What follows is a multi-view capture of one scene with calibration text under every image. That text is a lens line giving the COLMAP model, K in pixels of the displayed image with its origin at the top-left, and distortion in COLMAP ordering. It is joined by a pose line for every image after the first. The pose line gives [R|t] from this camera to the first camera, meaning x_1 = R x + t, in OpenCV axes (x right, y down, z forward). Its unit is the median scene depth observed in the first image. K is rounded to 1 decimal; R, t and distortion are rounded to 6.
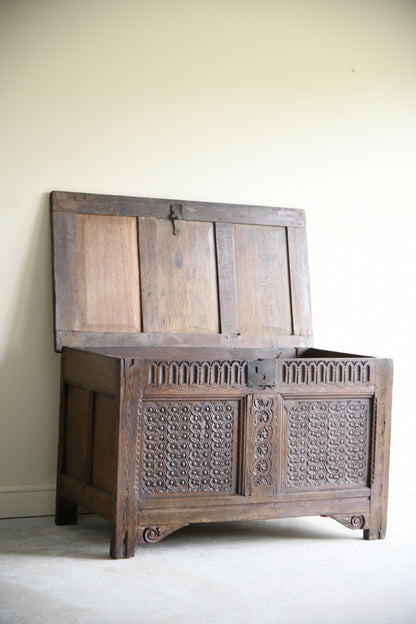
lens RADIAL K [[1195.2, 0, 208.0], [0, 1195.2, 312.0], [0, 0, 1]] dist [-0.037385, -0.022435]
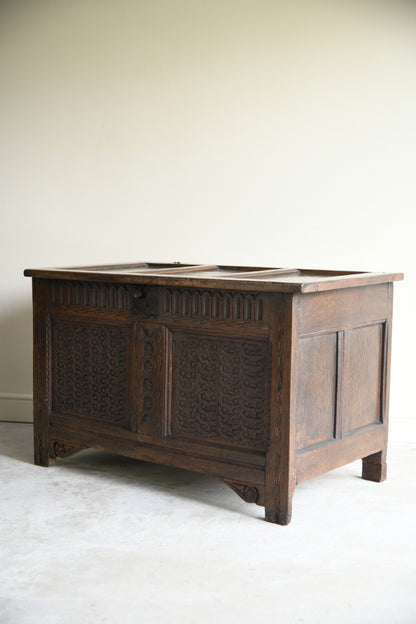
lens RADIAL K [[973.6, 0, 208.0], [0, 973.6, 312.0], [0, 0, 1]] dist [-0.123477, -0.007529]
pose [[0.435661, 0.058260, -0.898223, 0.721210], [-0.014763, 0.998231, 0.057586, 0.017387], [0.899990, -0.011828, 0.435751, 0.722515]]
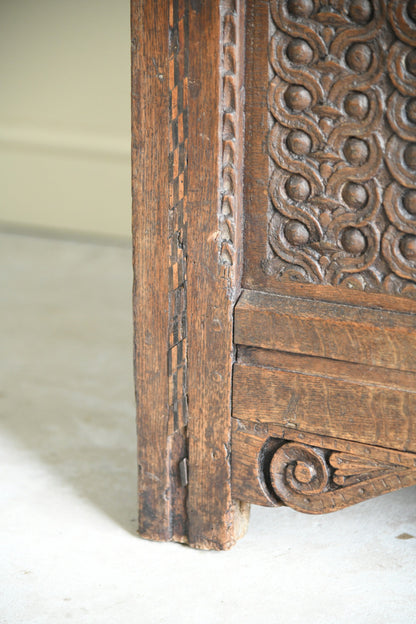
lens RADIAL K [[1698.6, 0, 208.0], [0, 1698.6, 312.0], [0, 0, 1]] dist [-0.003745, 0.137165]
pose [[0.592669, 0.193499, -0.781858, 0.164613], [0.001152, 0.970509, 0.241061, 0.083221], [0.805446, -0.143771, 0.574967, 0.786181]]
